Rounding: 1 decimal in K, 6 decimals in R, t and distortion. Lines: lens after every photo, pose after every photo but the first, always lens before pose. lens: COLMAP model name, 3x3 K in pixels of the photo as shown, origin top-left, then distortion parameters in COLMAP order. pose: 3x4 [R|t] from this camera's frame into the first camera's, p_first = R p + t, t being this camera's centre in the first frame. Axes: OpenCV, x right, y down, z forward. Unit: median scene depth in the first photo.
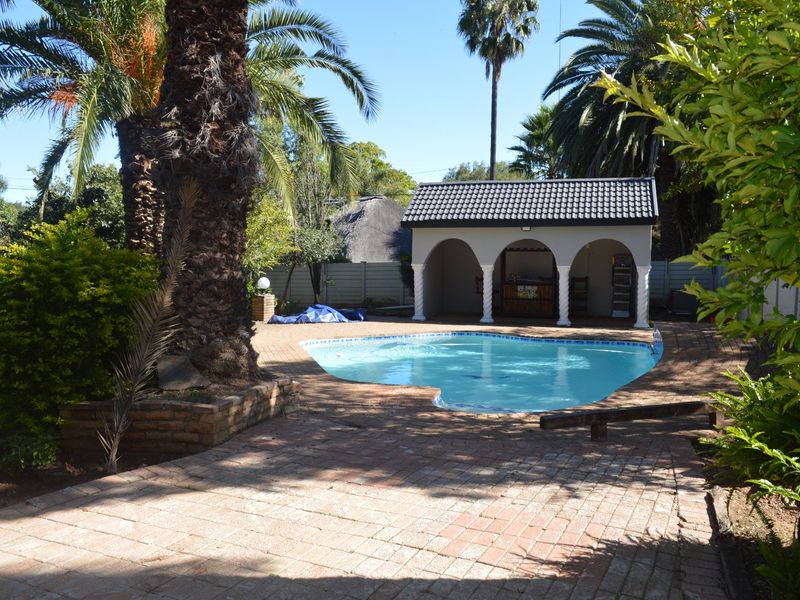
lens RADIAL K [[711.1, 0, 404.2], [0, 711.1, 296.6], [0, 0, 1]] dist [-0.030452, 0.027651]
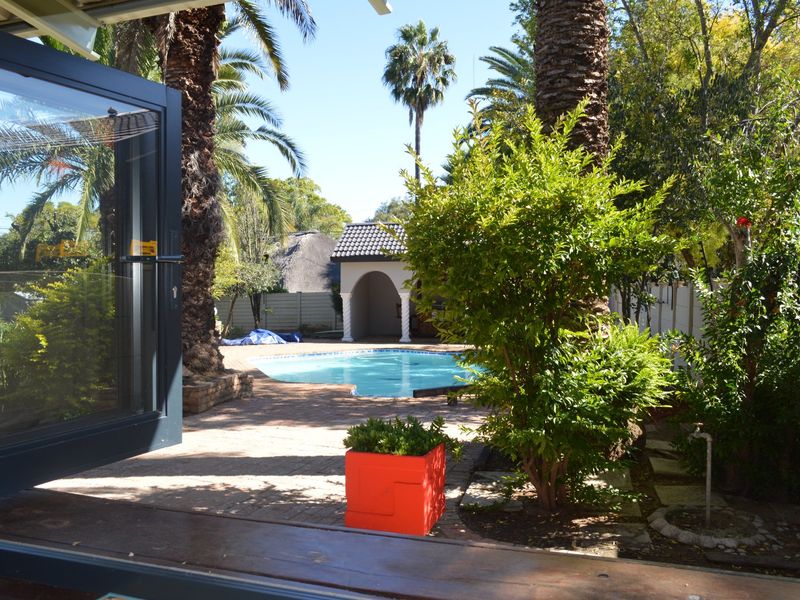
lens RADIAL K [[711.1, 0, 397.8], [0, 711.1, 301.8], [0, 0, 1]] dist [-0.030452, 0.027651]
pose [[0.996795, -0.013944, 0.078769, 0.018695], [0.016637, 0.999296, -0.033631, 0.013709], [-0.078244, 0.034834, 0.996325, -0.254654]]
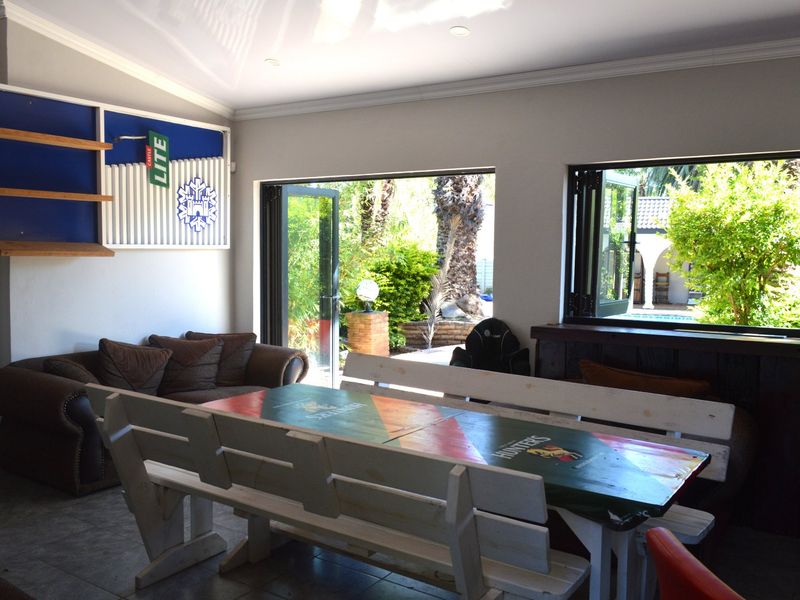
lens RADIAL K [[711.1, 0, 393.4], [0, 711.1, 301.1], [0, 0, 1]] dist [-0.030452, 0.027651]
pose [[0.991135, 0.020512, -0.131264, -0.106255], [-0.019342, 0.999761, 0.010181, 0.031835], [0.131441, -0.007552, 0.991295, -0.535327]]
